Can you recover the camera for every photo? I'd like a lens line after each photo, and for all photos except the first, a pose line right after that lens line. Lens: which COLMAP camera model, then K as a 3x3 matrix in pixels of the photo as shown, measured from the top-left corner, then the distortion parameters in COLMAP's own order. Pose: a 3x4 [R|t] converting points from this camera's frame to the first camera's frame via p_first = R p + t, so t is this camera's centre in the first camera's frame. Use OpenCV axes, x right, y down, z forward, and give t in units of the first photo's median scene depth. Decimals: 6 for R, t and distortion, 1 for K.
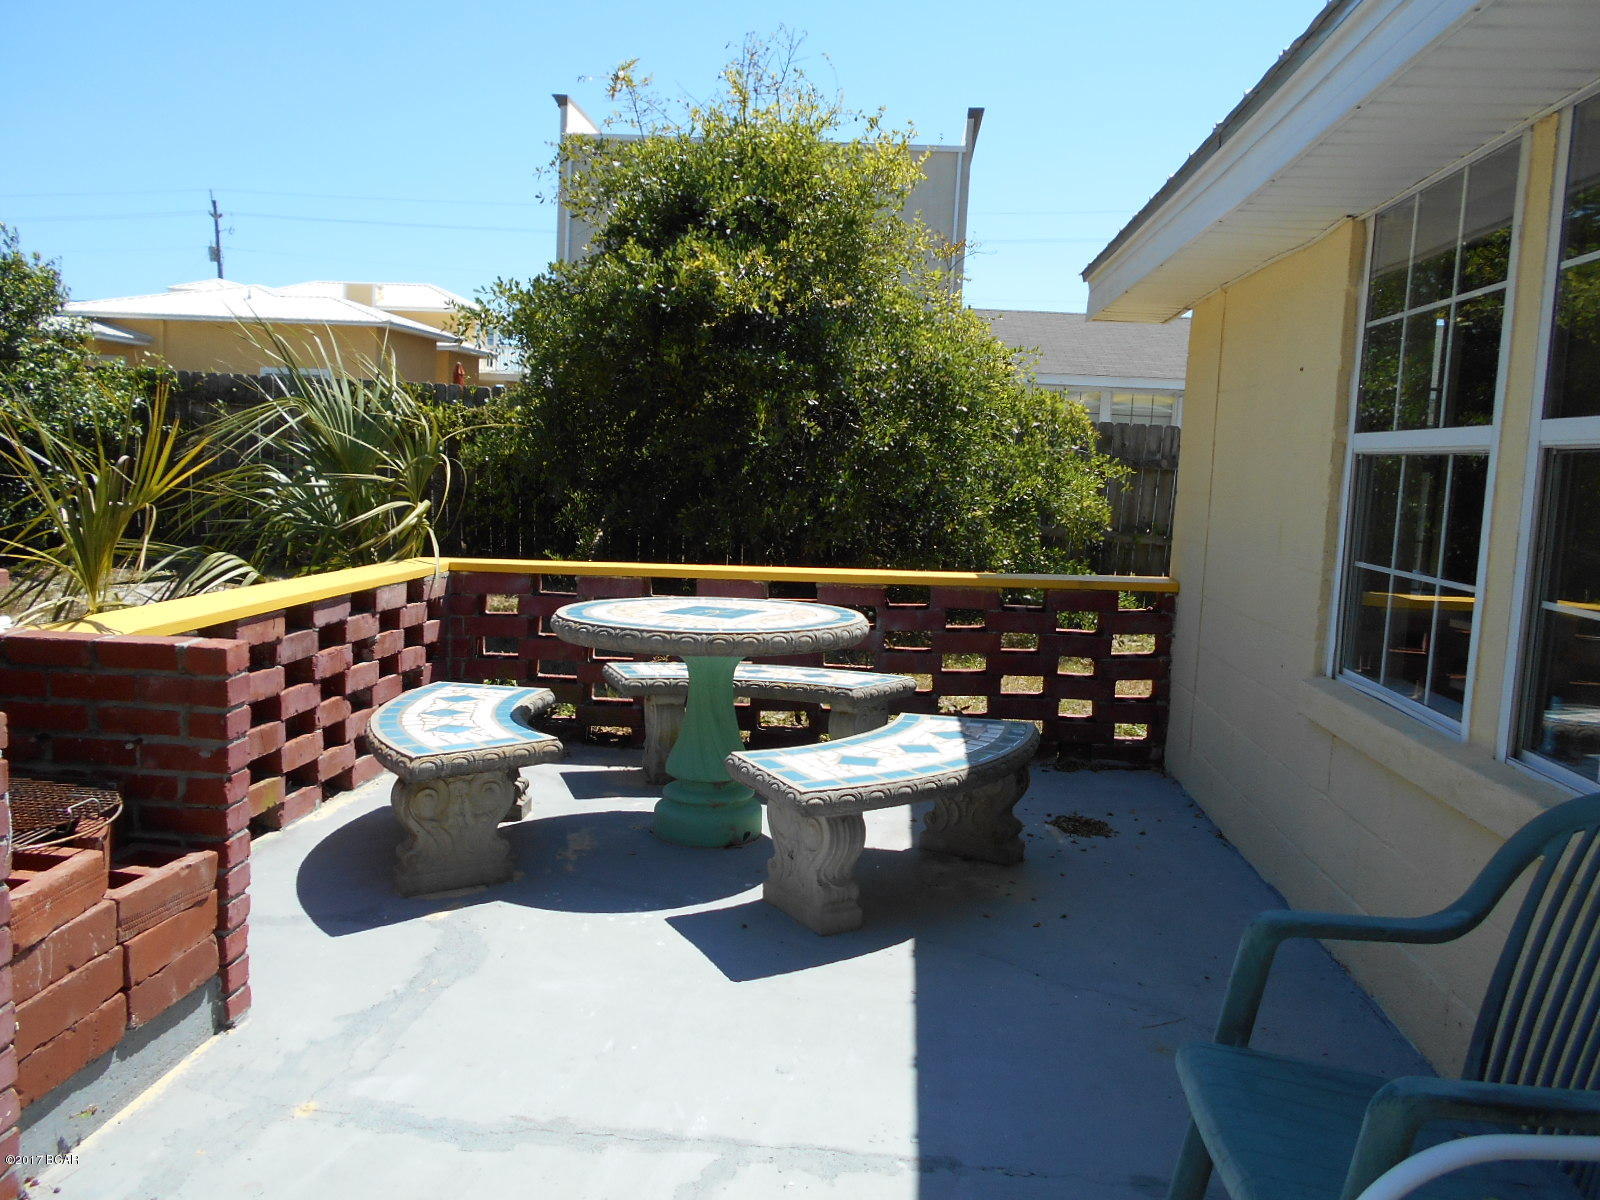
lens RADIAL K [[1231.3, 0, 799.6], [0, 1231.3, 605.2], [0, 0, 1]] dist [-0.011065, -0.000437]
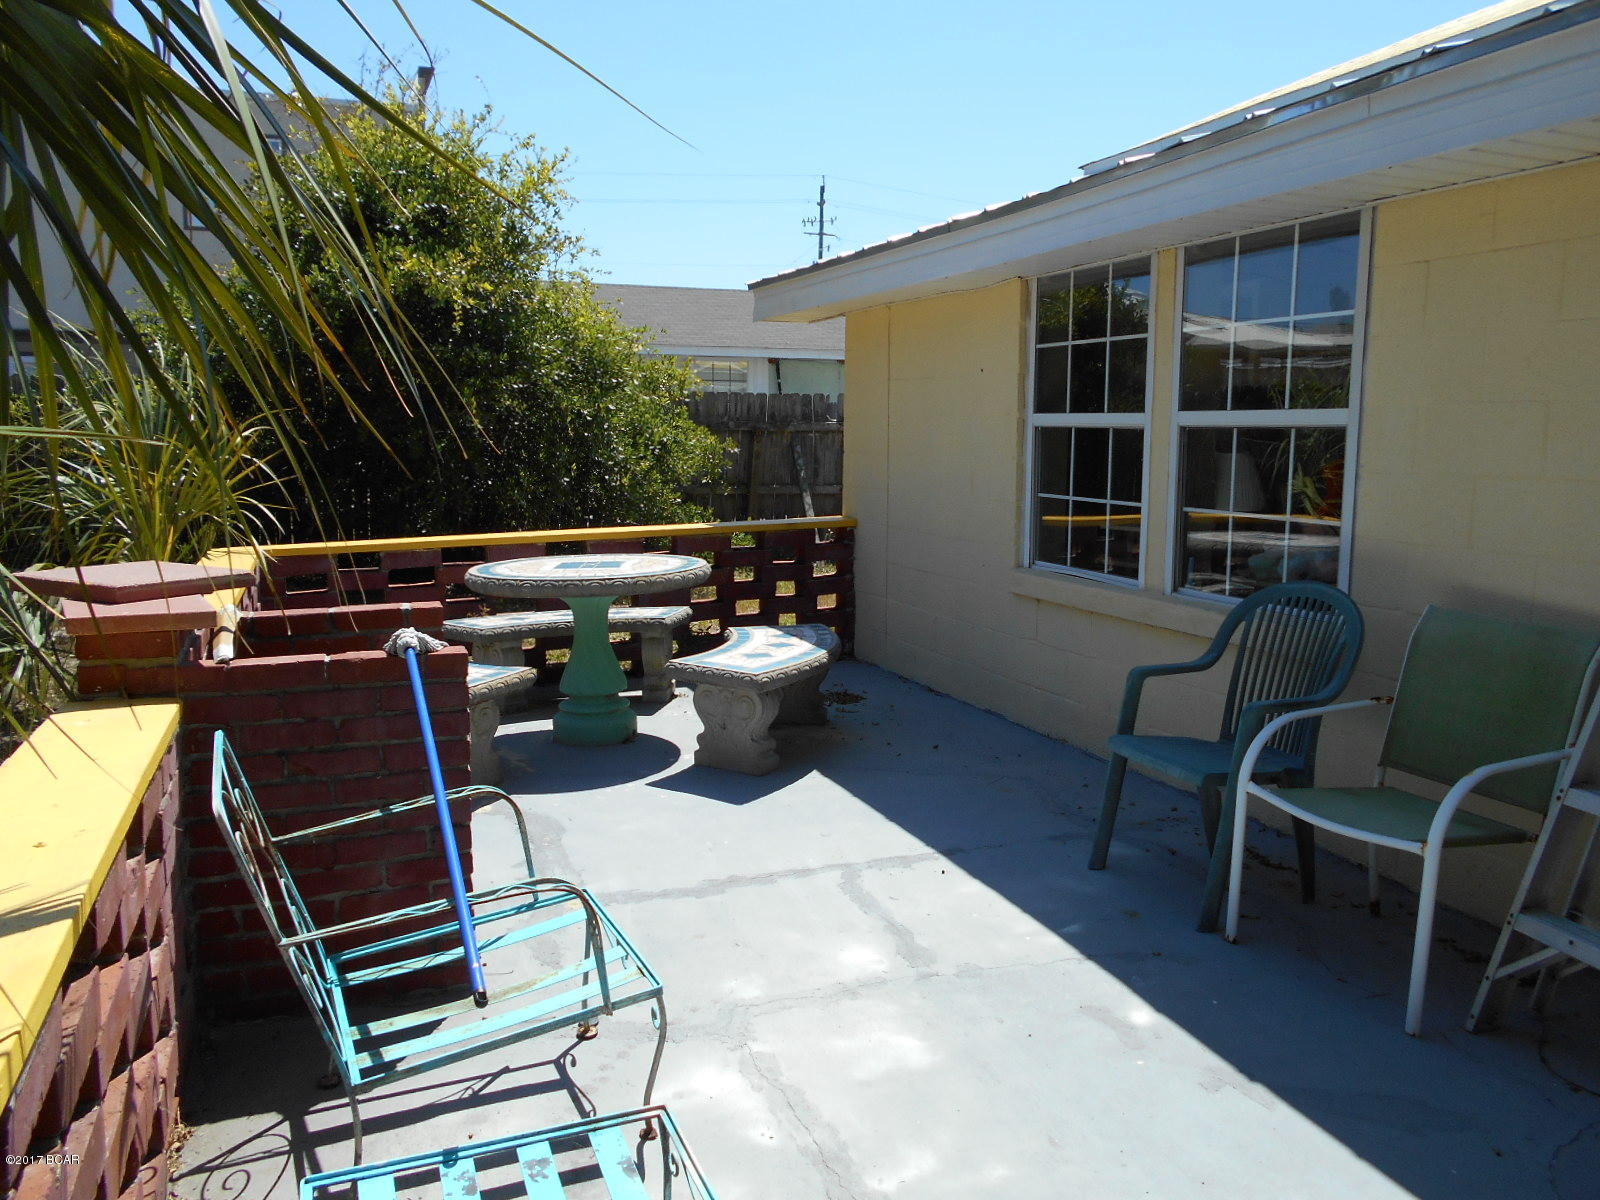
lens RADIAL K [[1231.3, 0, 801.2], [0, 1231.3, 597.9], [0, 0, 1]] dist [-0.011065, -0.000437]
pose [[0.901170, -0.100355, 0.421690, -0.520708], [0.087996, 0.994928, 0.048724, -0.005815], [-0.424441, -0.006802, 0.905430, -0.327109]]
